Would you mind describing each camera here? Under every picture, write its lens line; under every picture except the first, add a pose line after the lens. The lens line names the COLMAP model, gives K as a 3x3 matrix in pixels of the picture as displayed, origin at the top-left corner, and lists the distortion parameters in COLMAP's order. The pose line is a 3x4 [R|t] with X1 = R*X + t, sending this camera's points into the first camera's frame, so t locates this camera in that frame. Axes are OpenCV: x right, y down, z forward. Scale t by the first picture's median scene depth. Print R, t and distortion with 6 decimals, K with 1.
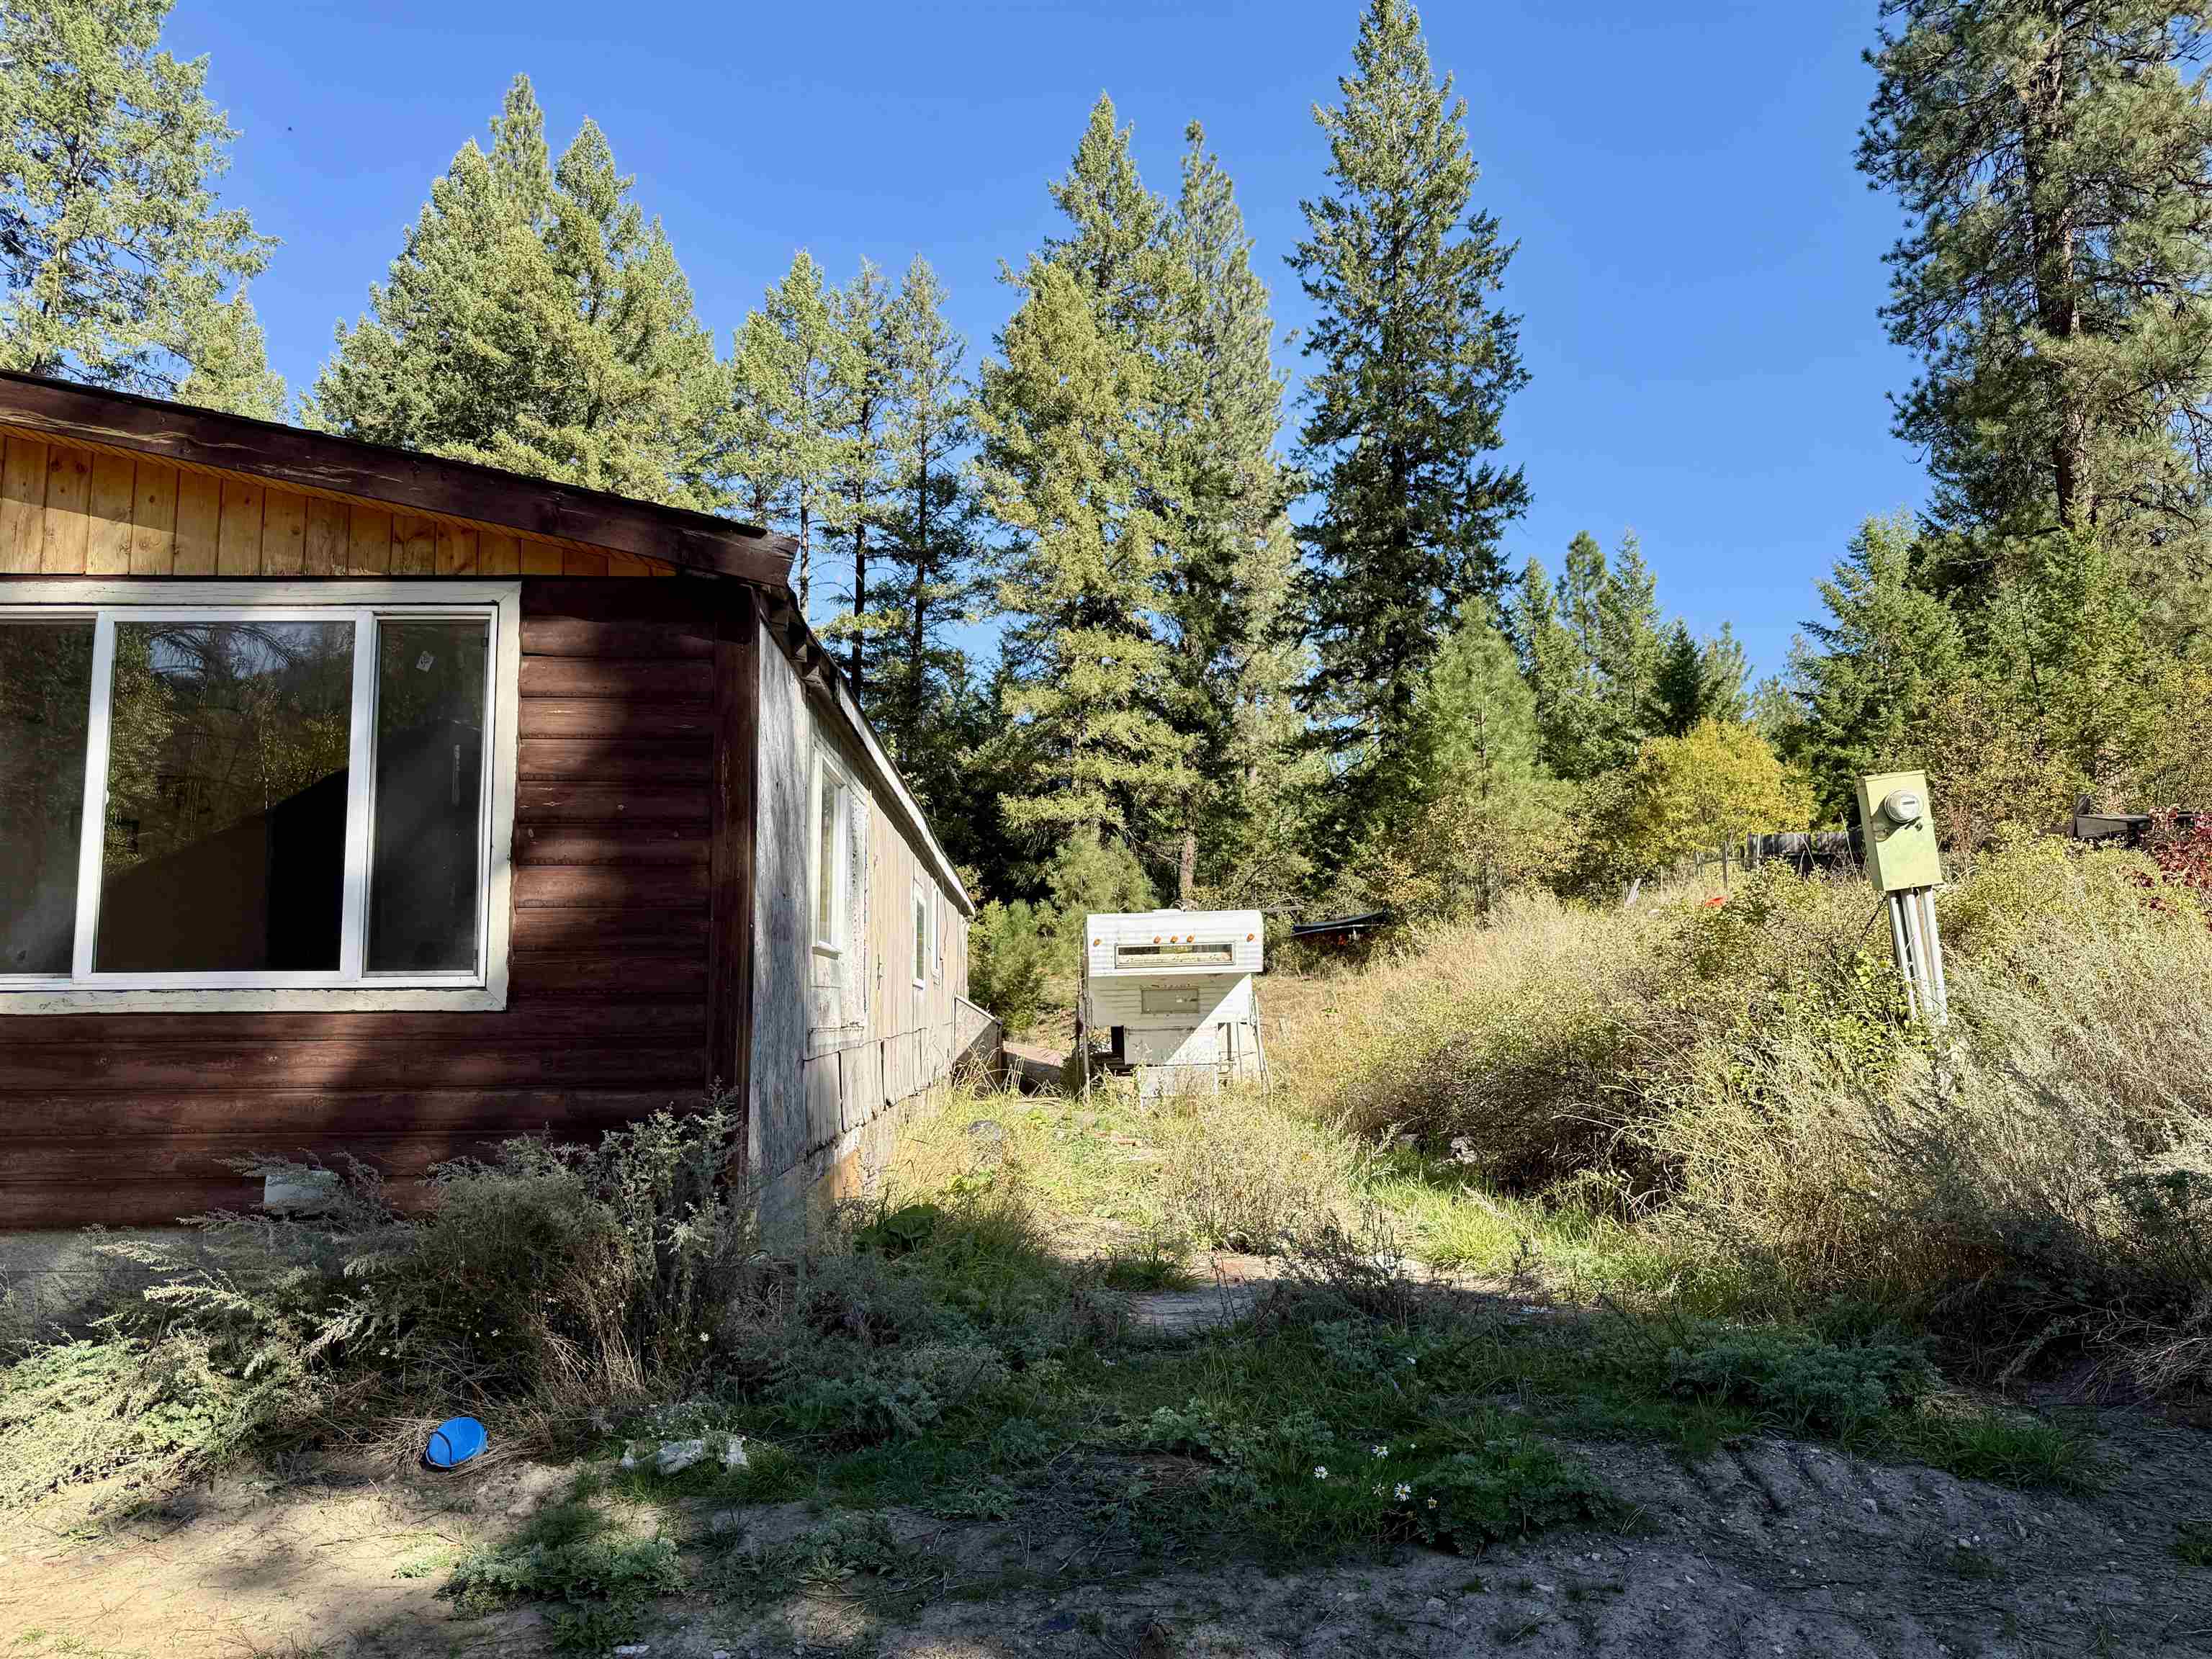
lens RADIAL K [[1602.1, 0, 1106.0], [0, 1602.1, 829.5], [0, 0, 1]] dist [0.004247, -0.003415]
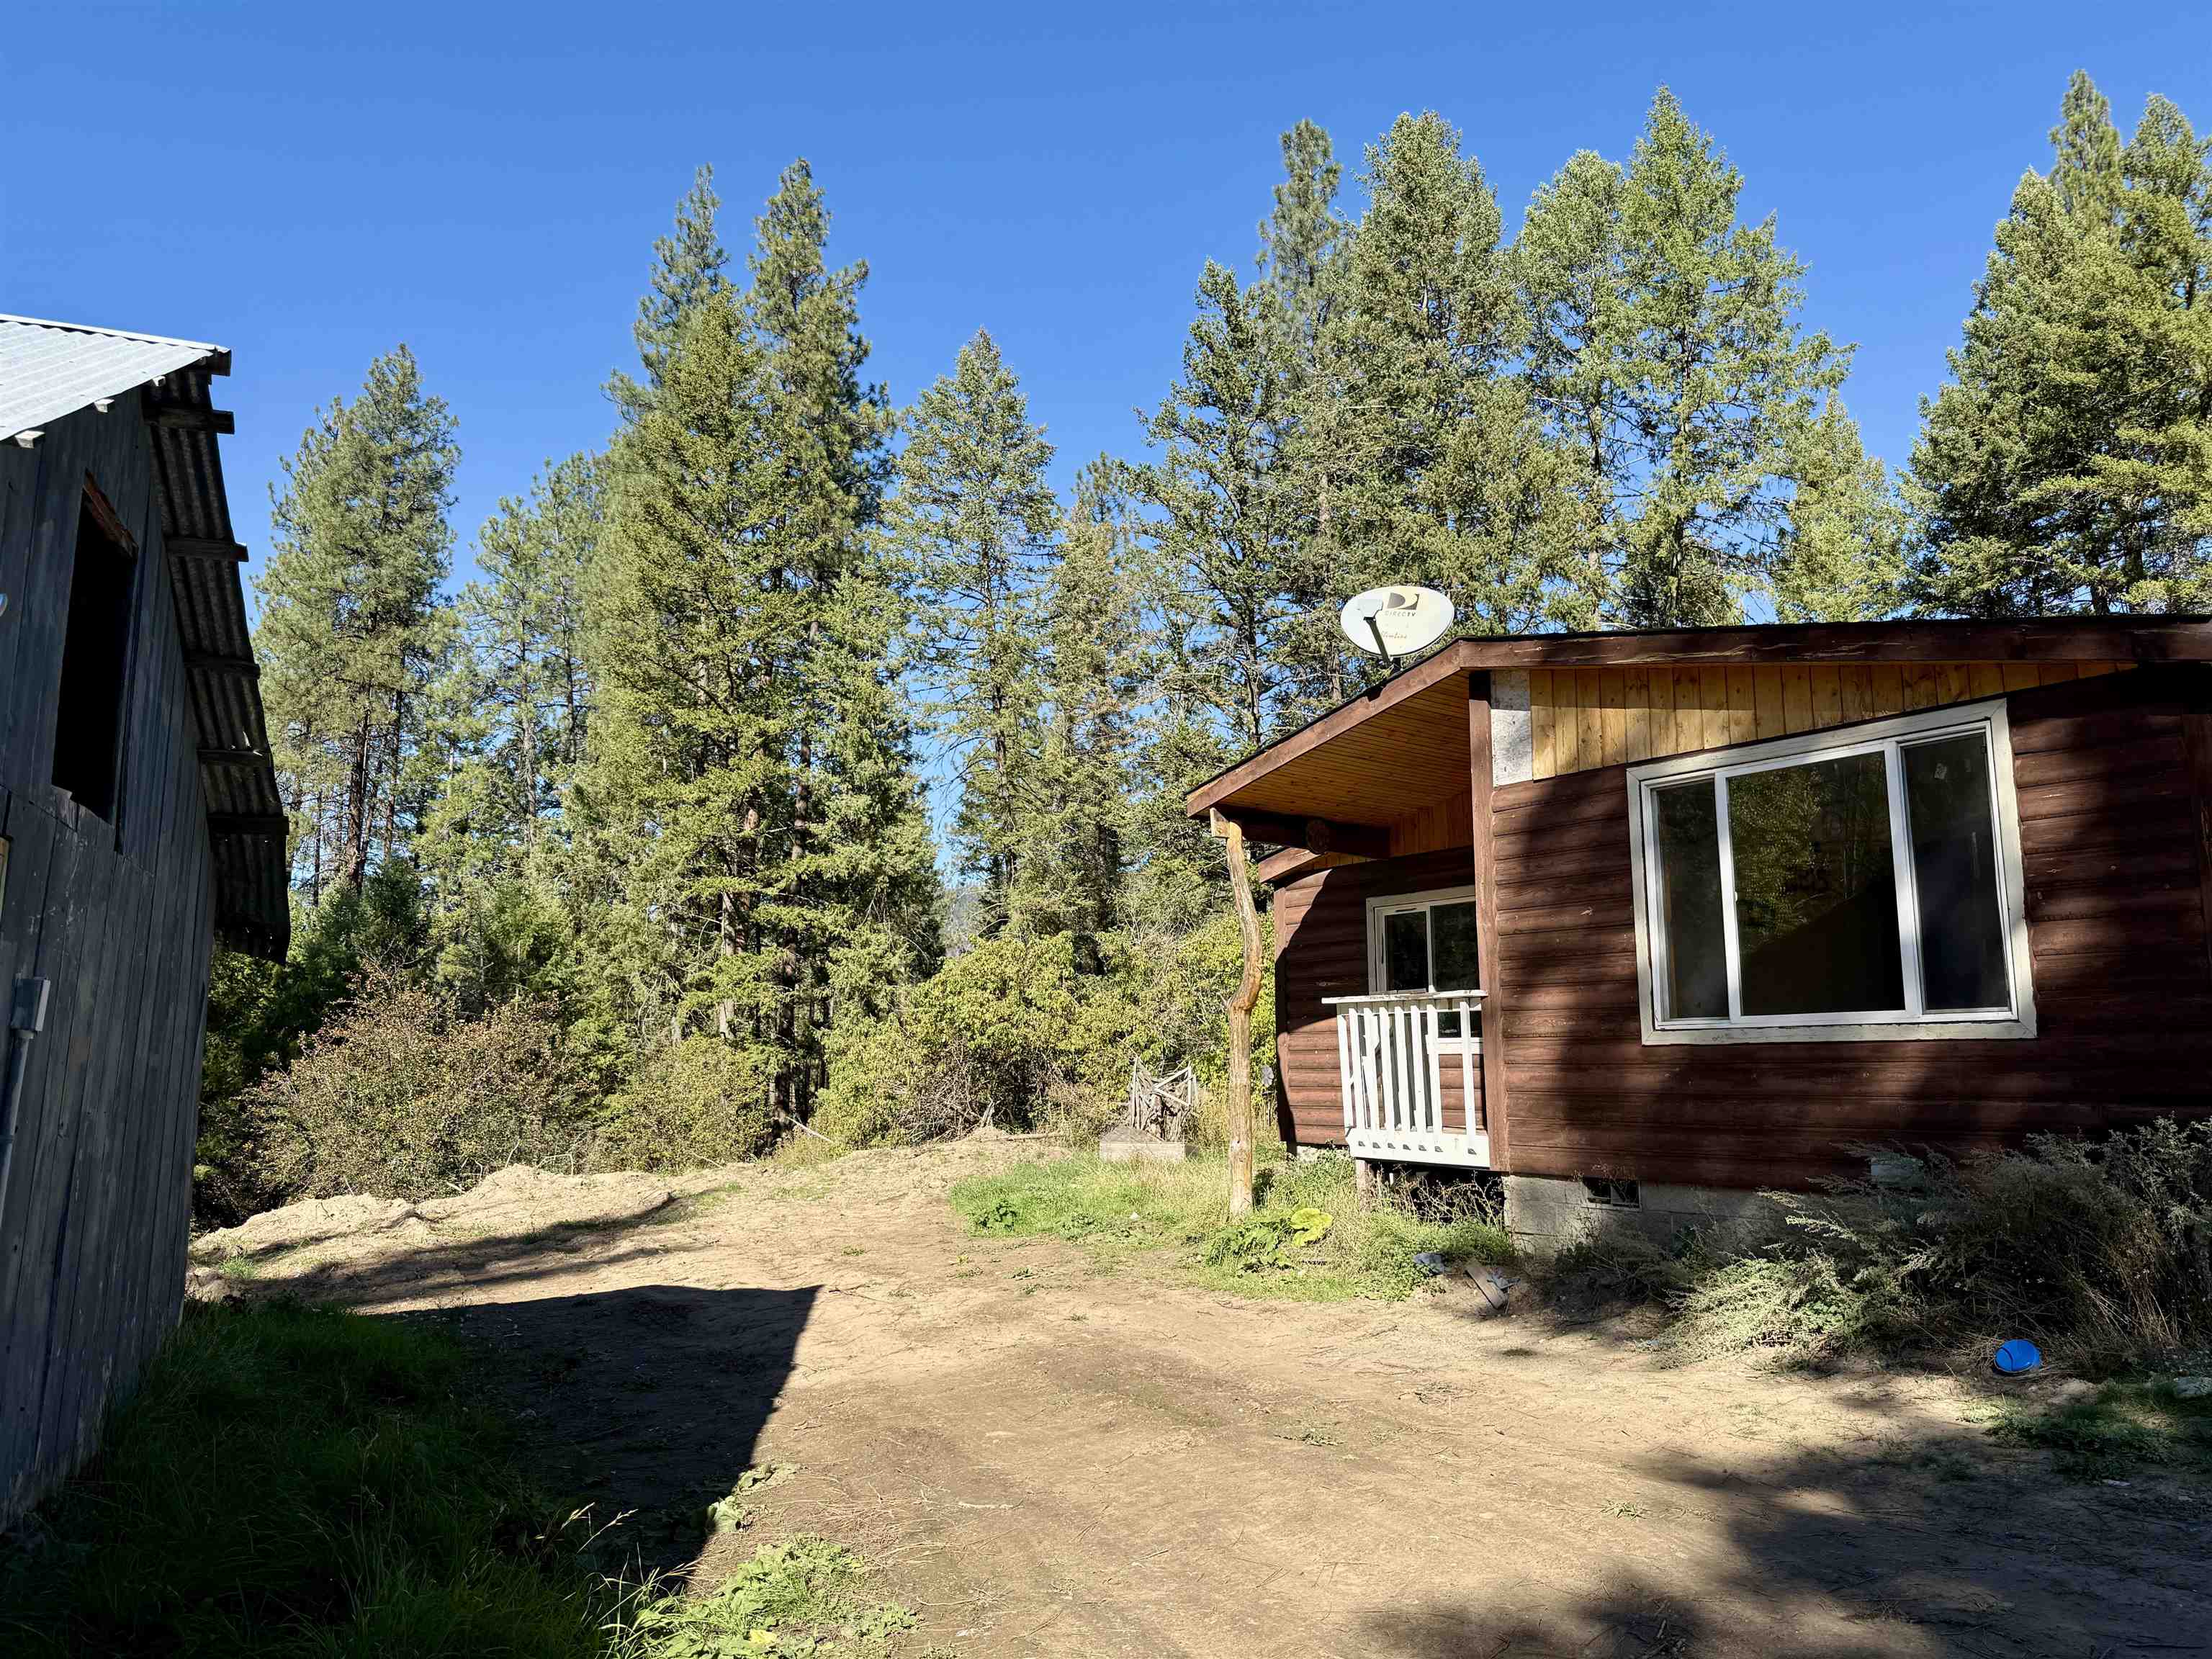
lens RADIAL K [[1538.8, 0, 1106.0], [0, 1538.8, 829.5], [0, 0, 1]] dist [-0.013315, -0.003064]
pose [[0.558338, -0.121982, -0.820597, 0.222159], [0.092592, 0.992114, -0.084478, -0.015762], [0.824430, -0.028813, 0.565229, -0.276943]]
